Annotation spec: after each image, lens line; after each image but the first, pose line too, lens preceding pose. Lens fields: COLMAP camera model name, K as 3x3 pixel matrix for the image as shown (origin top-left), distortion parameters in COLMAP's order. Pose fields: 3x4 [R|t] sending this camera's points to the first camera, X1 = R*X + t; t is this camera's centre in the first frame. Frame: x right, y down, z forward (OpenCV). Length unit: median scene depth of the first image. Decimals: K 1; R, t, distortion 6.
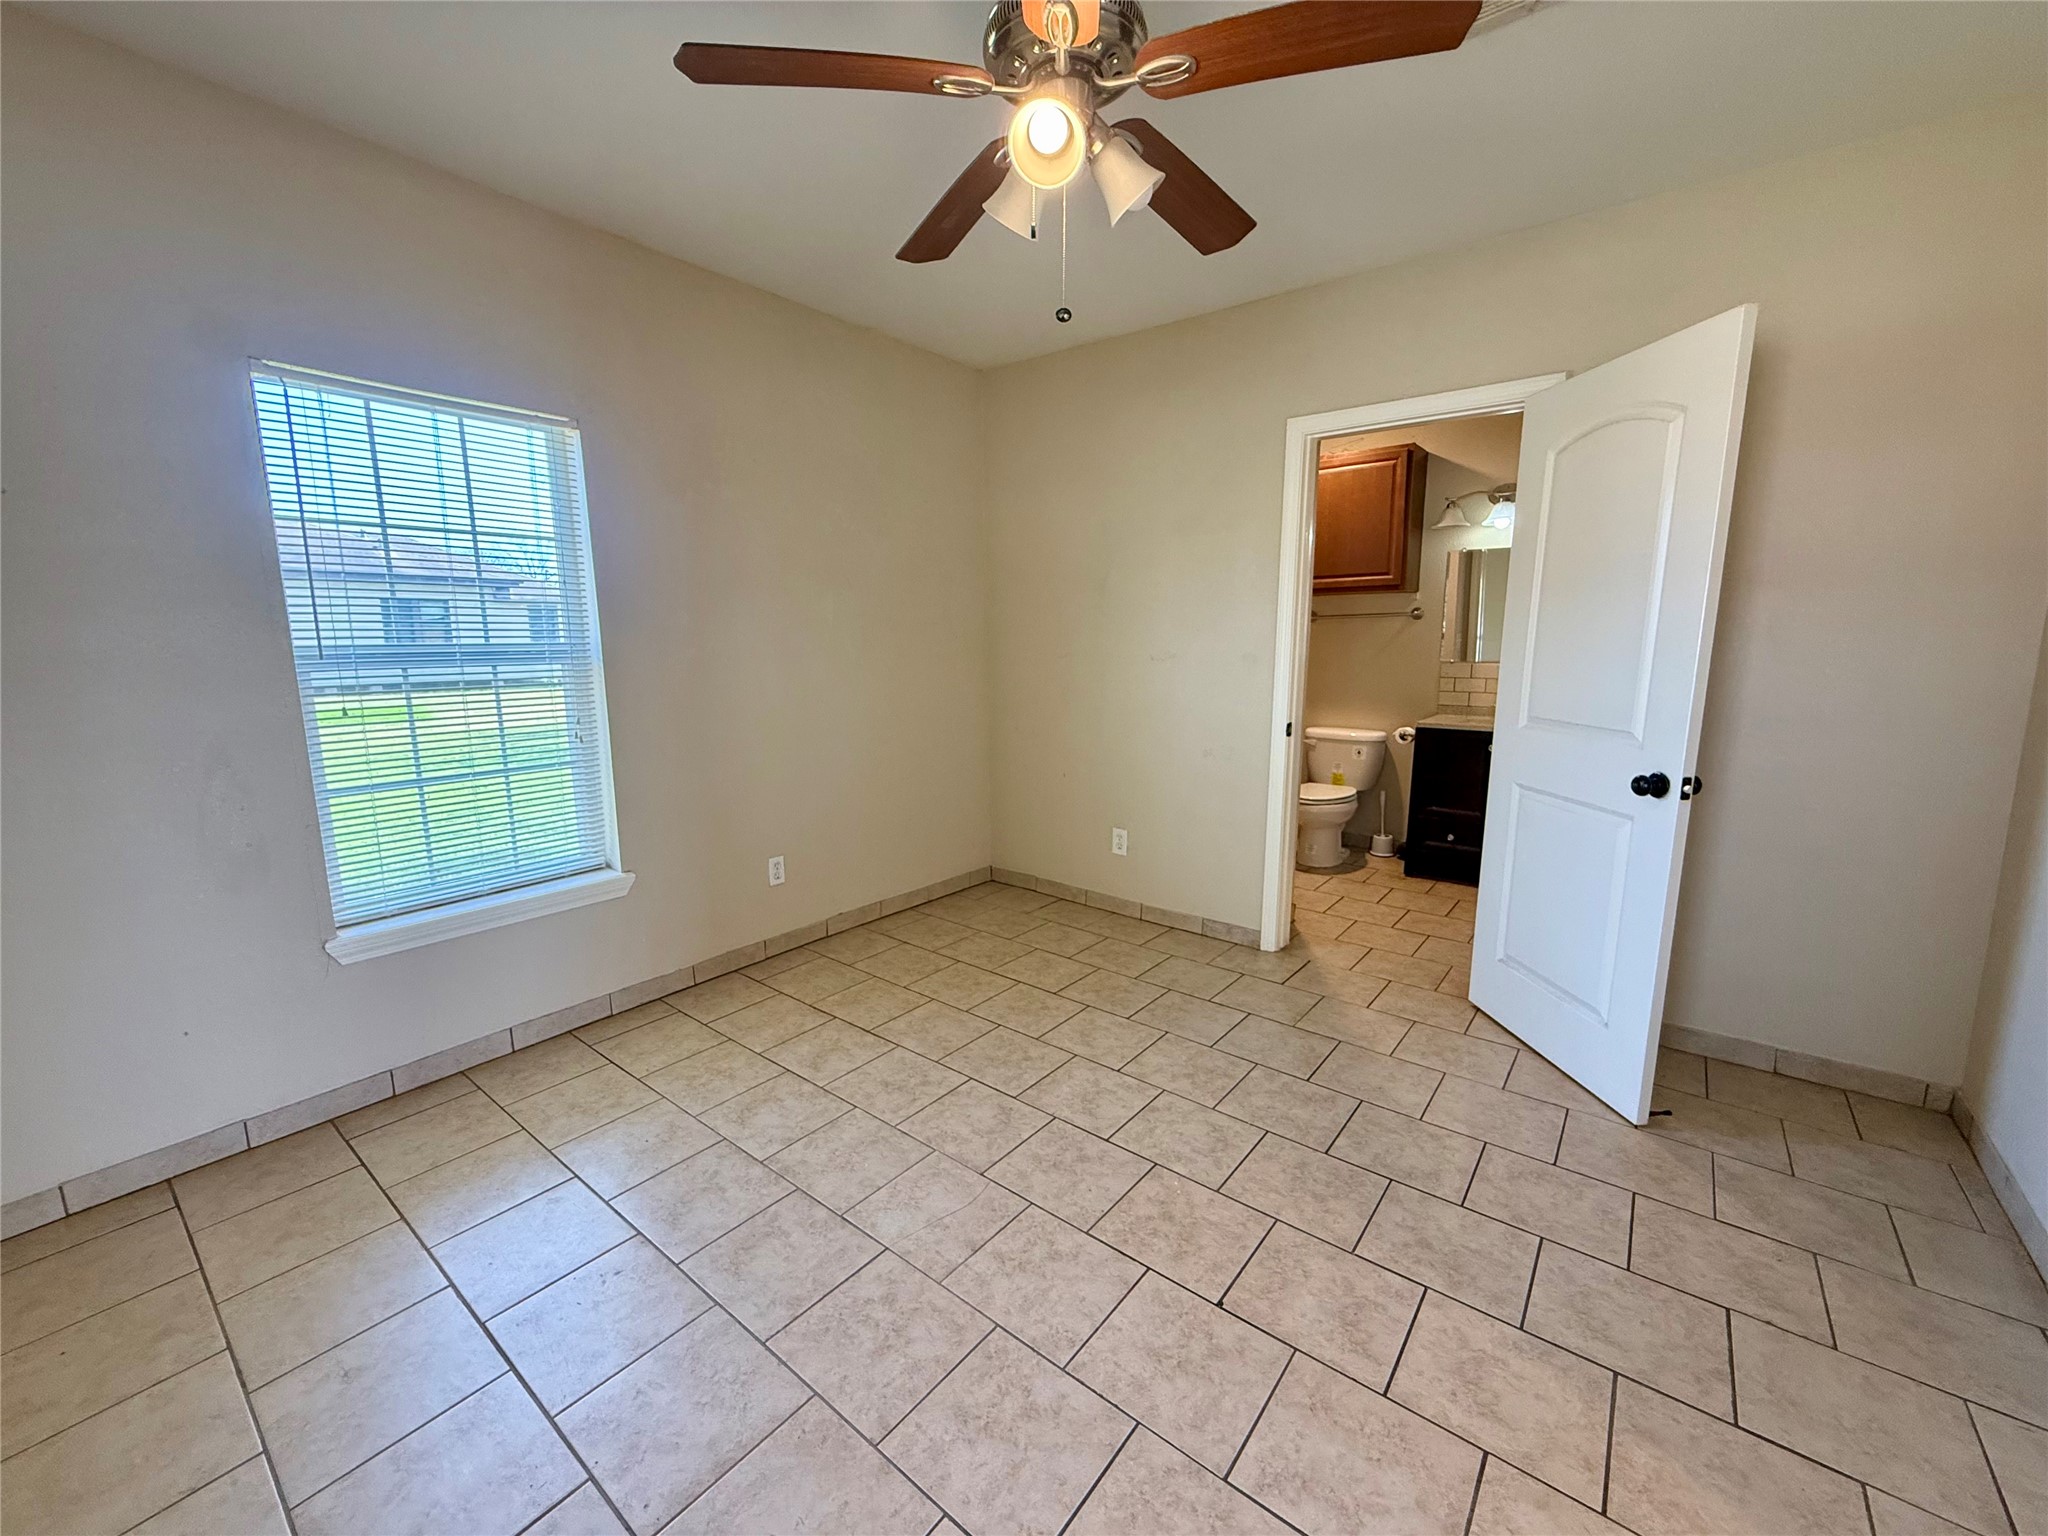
lens RADIAL K [[822.5, 0, 1016.8], [0, 822.5, 769.9], [0, 0, 1]] dist [0.000403, 0.000283]
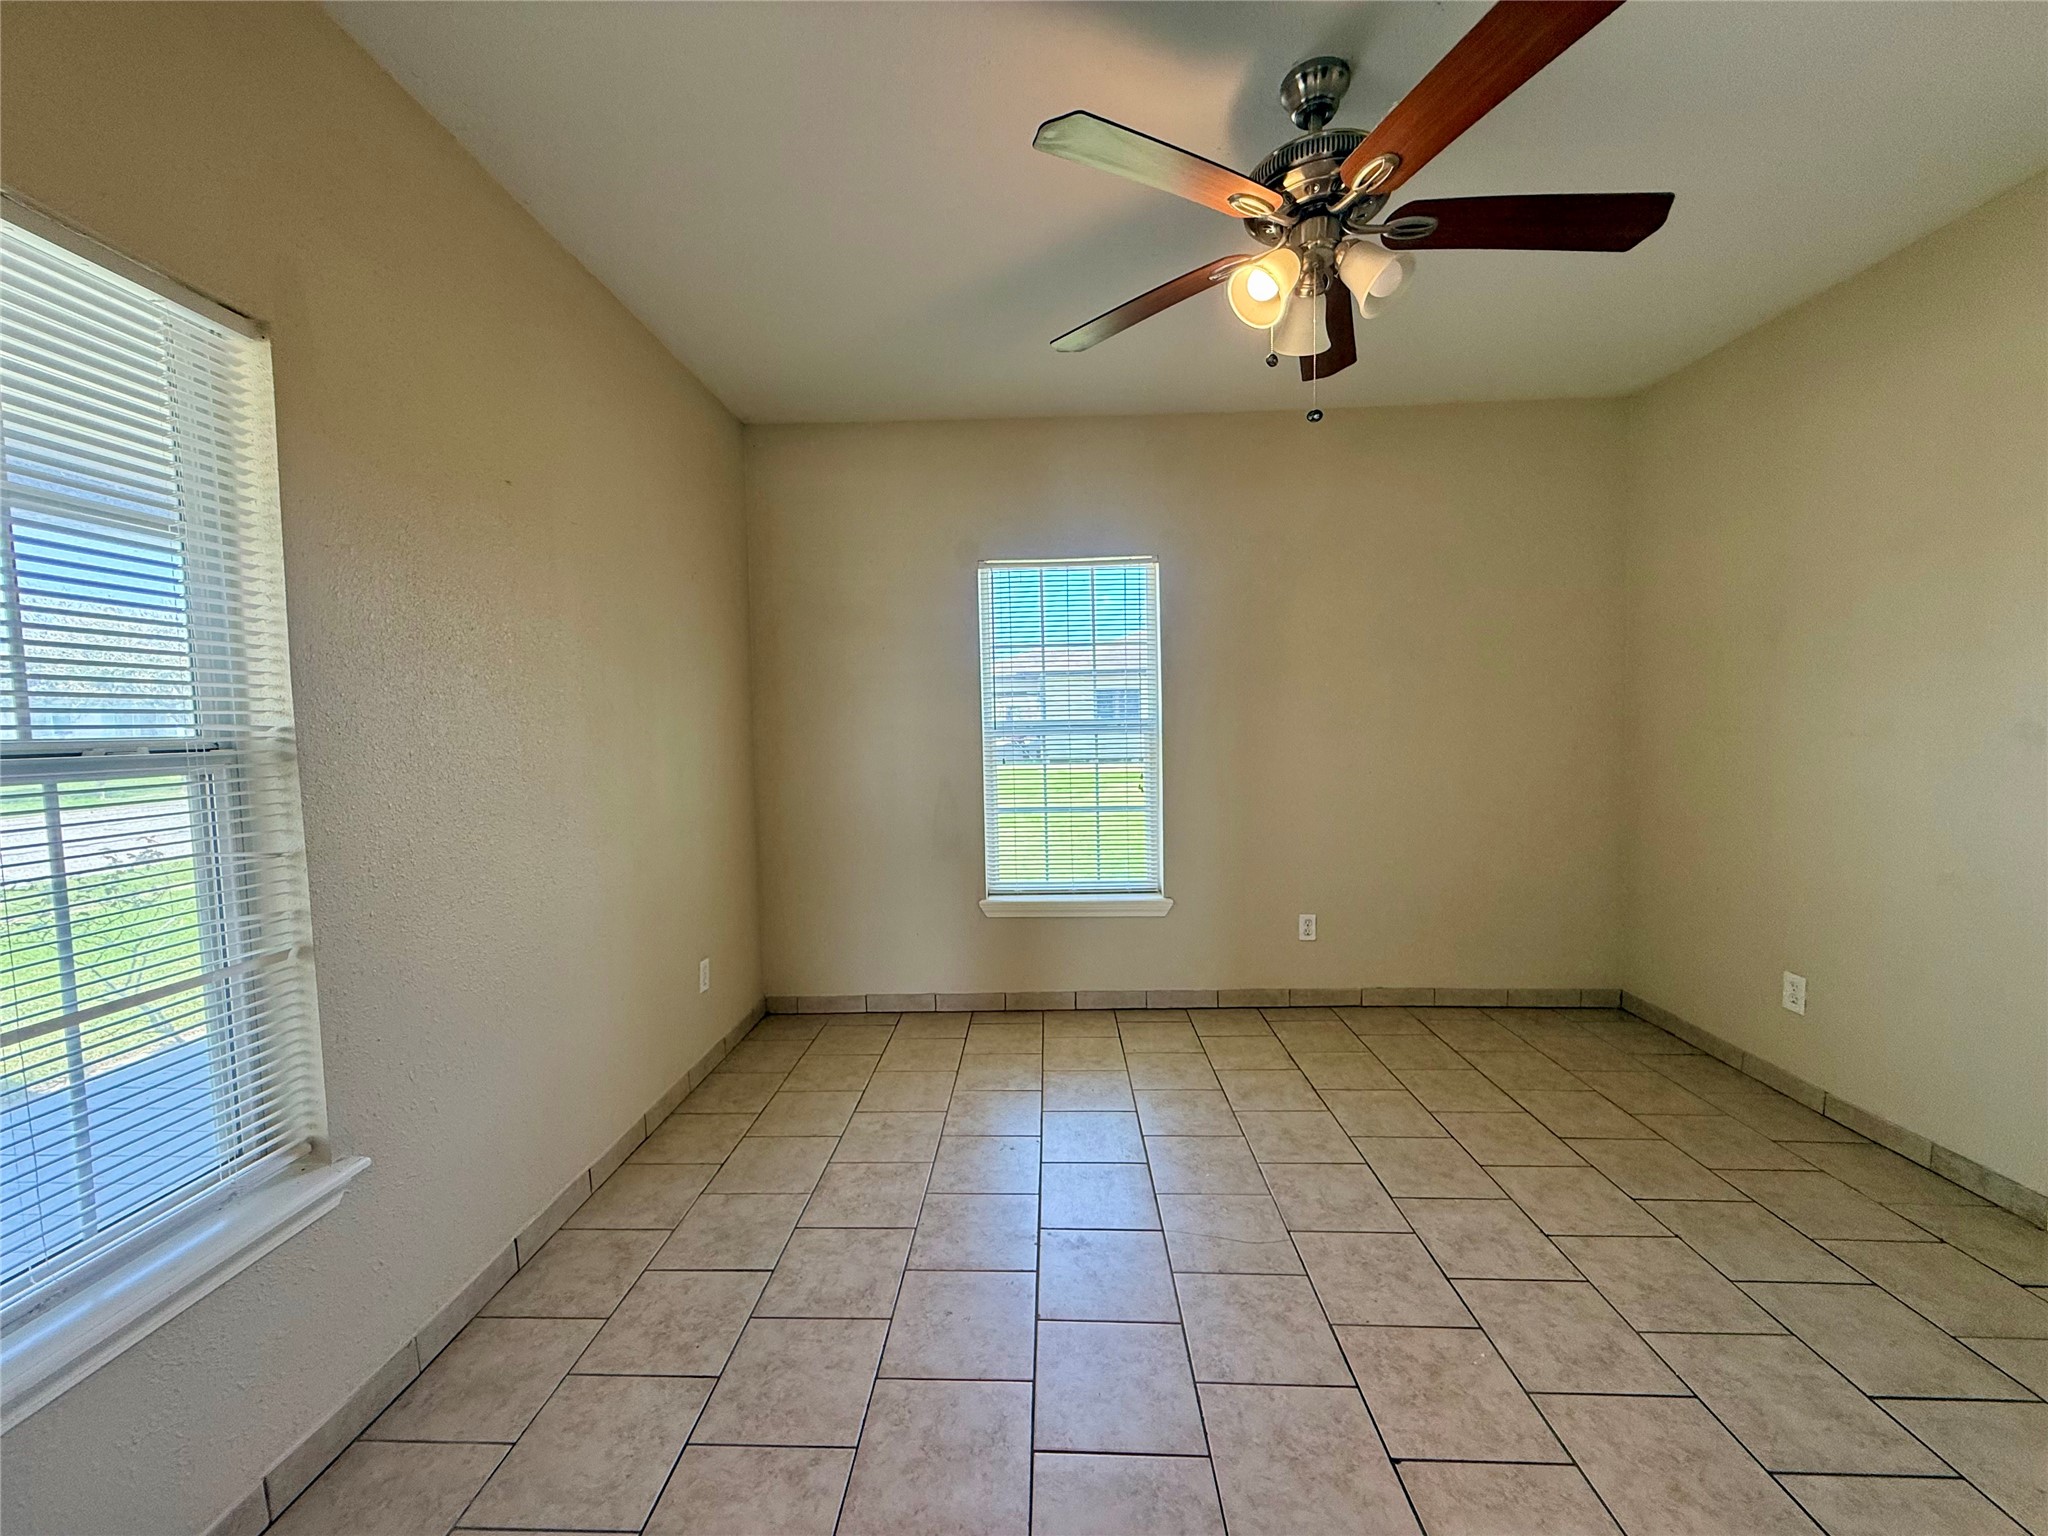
lens RADIAL K [[822.5, 0, 1016.8], [0, 822.5, 769.9], [0, 0, 1]] dist [0.000403, 0.000283]
pose [[0.587215, 0.039451, -0.808469, 0.433021], [-0.115412, 0.992687, -0.035386, 0.000391], [0.801161, 0.114086, 0.587474, 0.053045]]
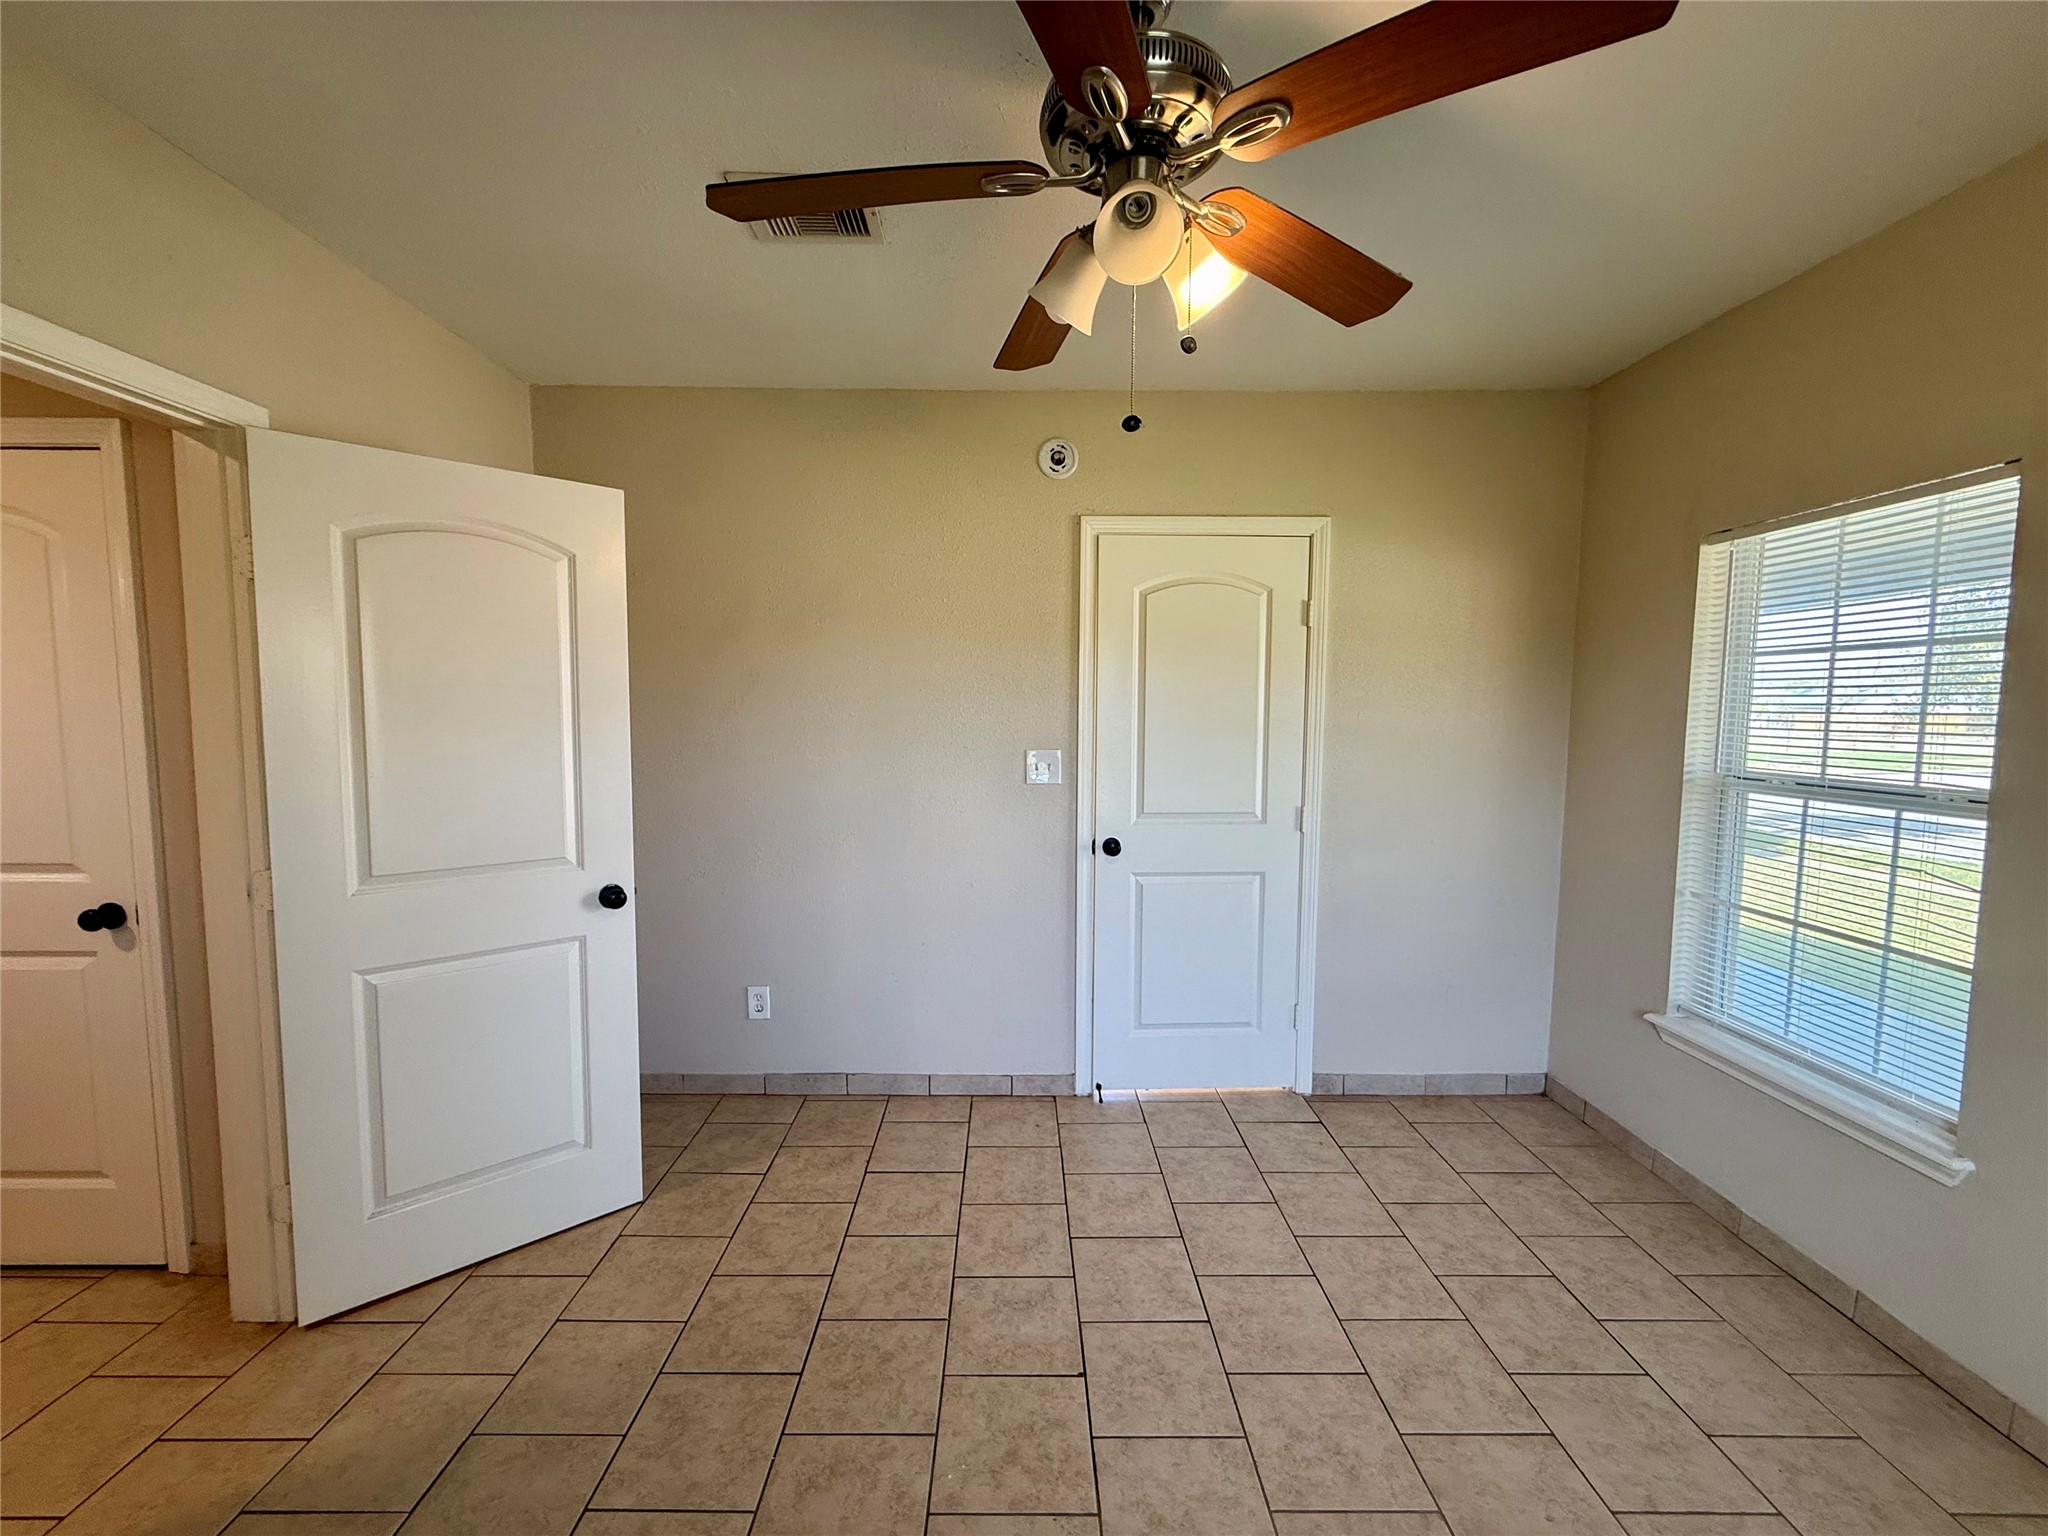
lens RADIAL K [[819.0, 0, 1024.0], [0, 819.0, 768.0], [0, 0, 1]] dist [0.000510, 0.000077]
pose [[-0.634008, -0.059362, 0.771045, -0.317110], [0.120081, 0.977399, 0.173988, -0.219199], [-0.763947, 0.202898, -0.612551, 0.988581]]
